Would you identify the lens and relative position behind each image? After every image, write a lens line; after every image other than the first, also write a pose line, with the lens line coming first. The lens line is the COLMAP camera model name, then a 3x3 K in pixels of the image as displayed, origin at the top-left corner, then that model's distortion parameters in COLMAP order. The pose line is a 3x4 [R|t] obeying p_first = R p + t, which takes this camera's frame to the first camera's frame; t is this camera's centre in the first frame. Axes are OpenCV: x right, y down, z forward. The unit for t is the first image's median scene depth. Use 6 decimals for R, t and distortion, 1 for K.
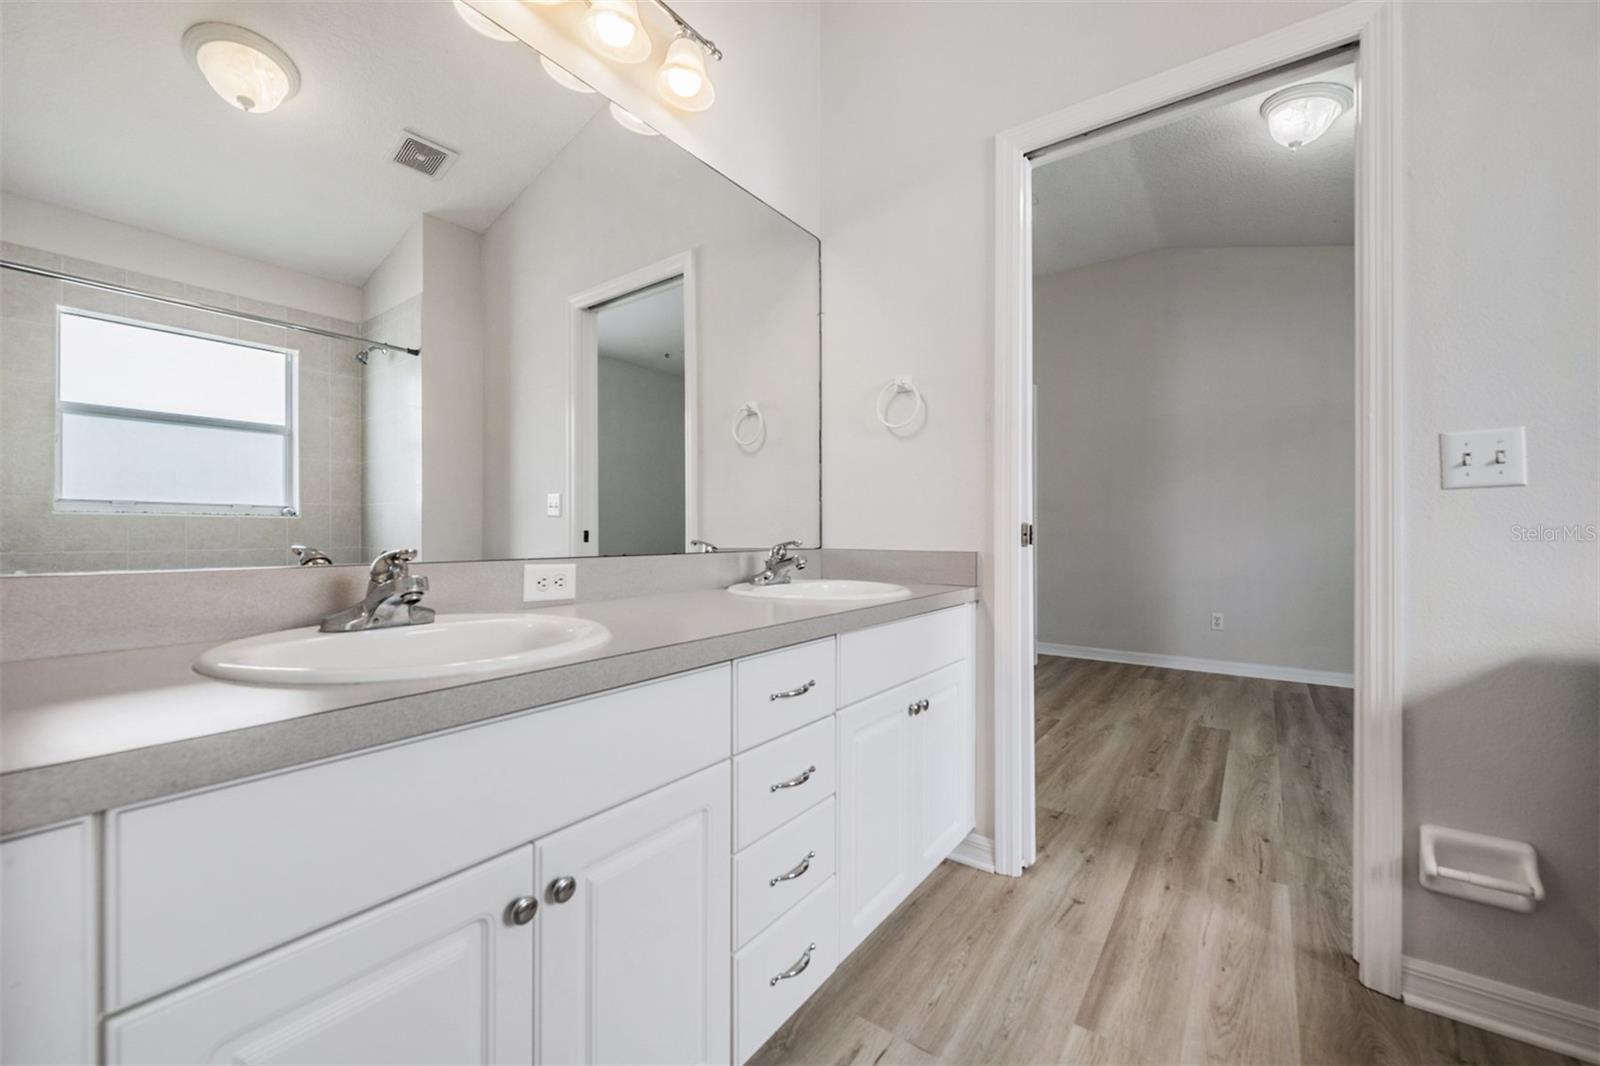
lens RADIAL K [[630.7, 0, 801.2], [0, 630.7, 533.6], [0, 0, 1]] dist [-0.001555, -0.001544]
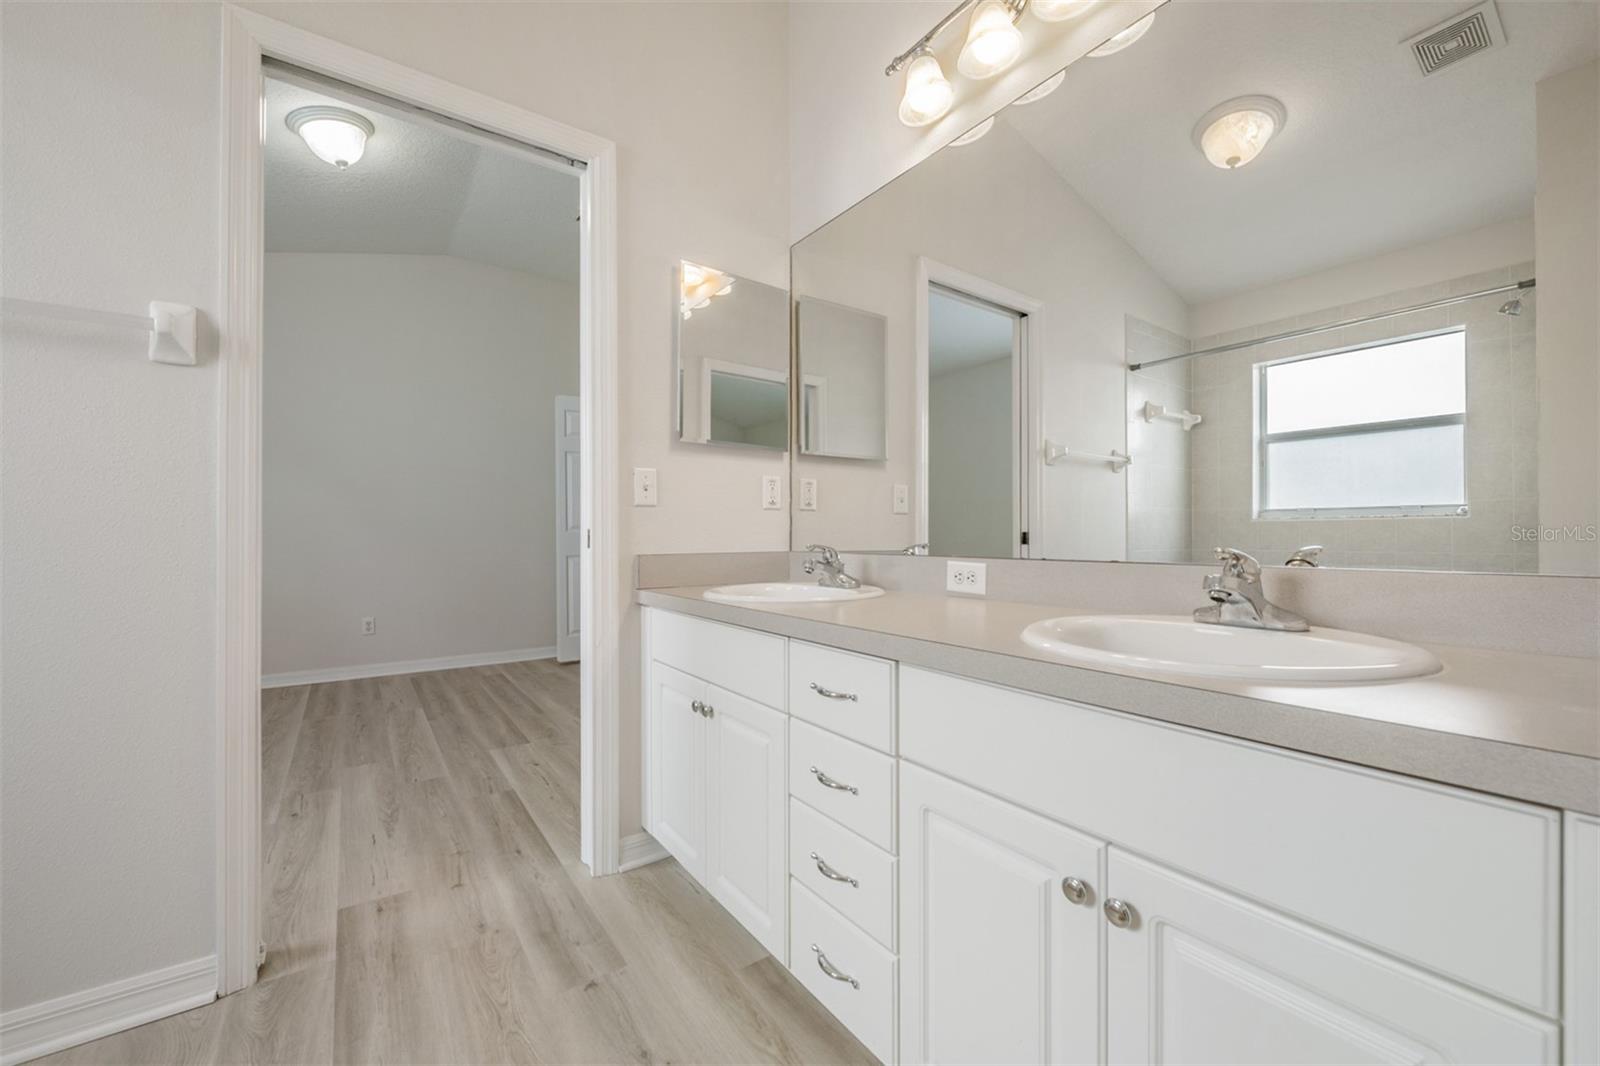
lens RADIAL K [[630.7, 0, 804.7], [0, 630.7, 532.9], [0, 0, 1]] dist [-0.001555, -0.001544]
pose [[-0.325599, -0.001681, -0.945506, 0.784417], [-0.002111, 0.999997, -0.001050, -0.003658], [0.945506, 0.001654, -0.325602, 1.067486]]
